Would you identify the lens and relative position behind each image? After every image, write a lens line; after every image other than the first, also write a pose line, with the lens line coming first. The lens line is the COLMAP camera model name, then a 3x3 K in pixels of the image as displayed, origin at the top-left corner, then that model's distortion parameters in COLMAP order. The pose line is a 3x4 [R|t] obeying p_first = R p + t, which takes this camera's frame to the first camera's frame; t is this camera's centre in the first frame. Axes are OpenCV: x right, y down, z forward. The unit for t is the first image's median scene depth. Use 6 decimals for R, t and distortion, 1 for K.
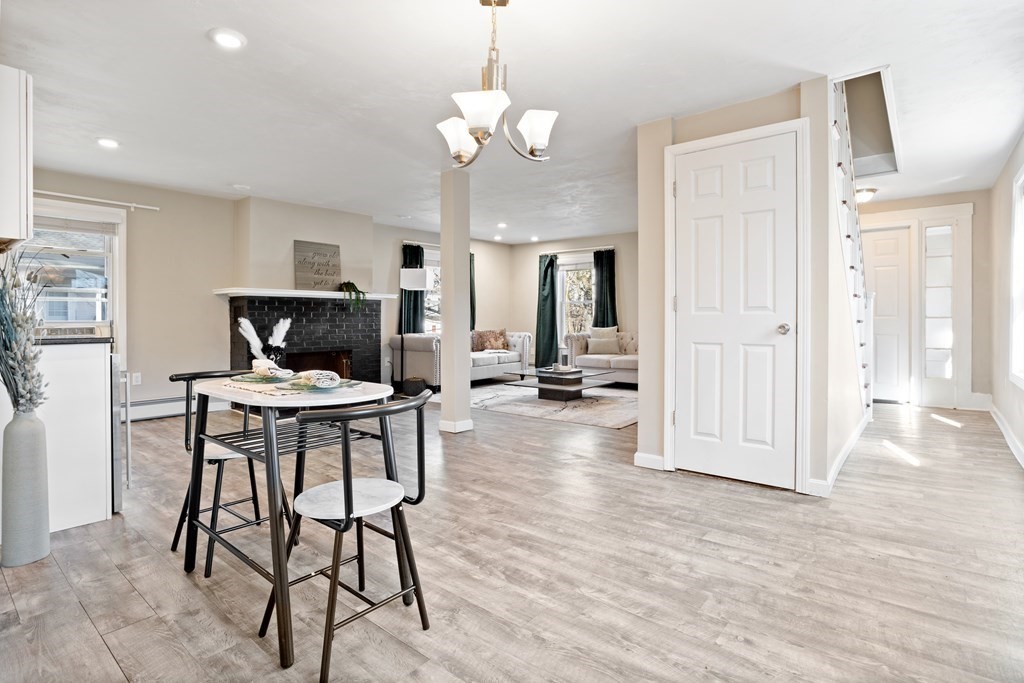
lens RADIAL K [[513.1, 0, 499.3], [0, 513.1, 314.8], [0, 0, 1]] dist [-0.020330, 0.002367]
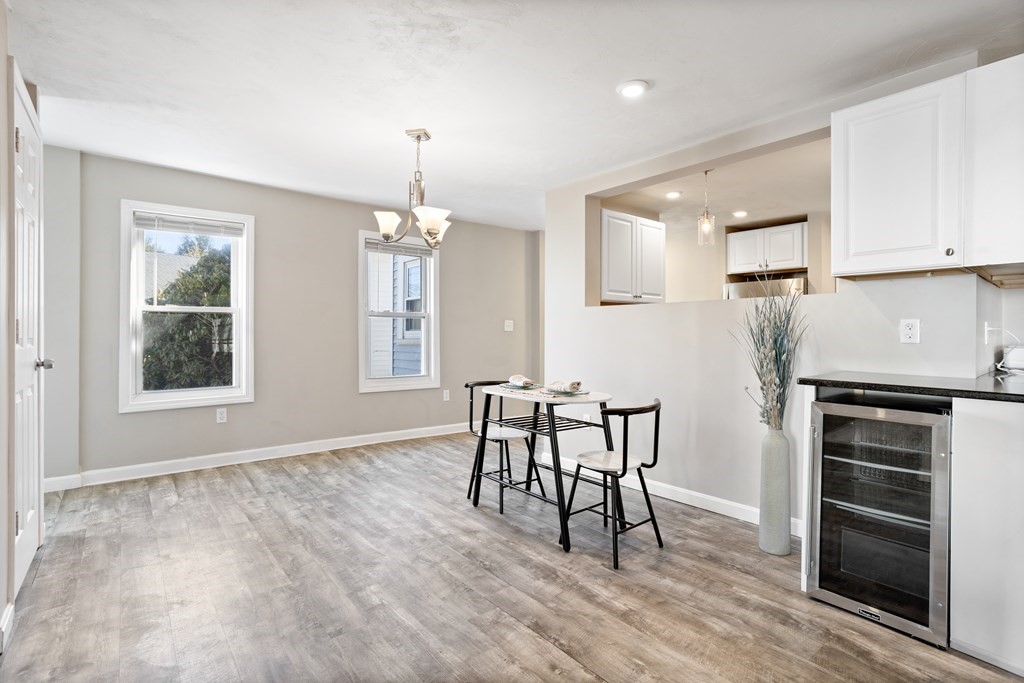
lens RADIAL K [[513.1, 0, 514.1], [0, 513.1, 335.0], [0, 0, 1]] dist [-0.020330, 0.002367]
pose [[-0.984863, 0.000638, 0.173333, -0.526240], [-0.000810, 0.999965, -0.008283, -0.025320], [-0.173332, -0.008298, -0.984828, 2.318677]]
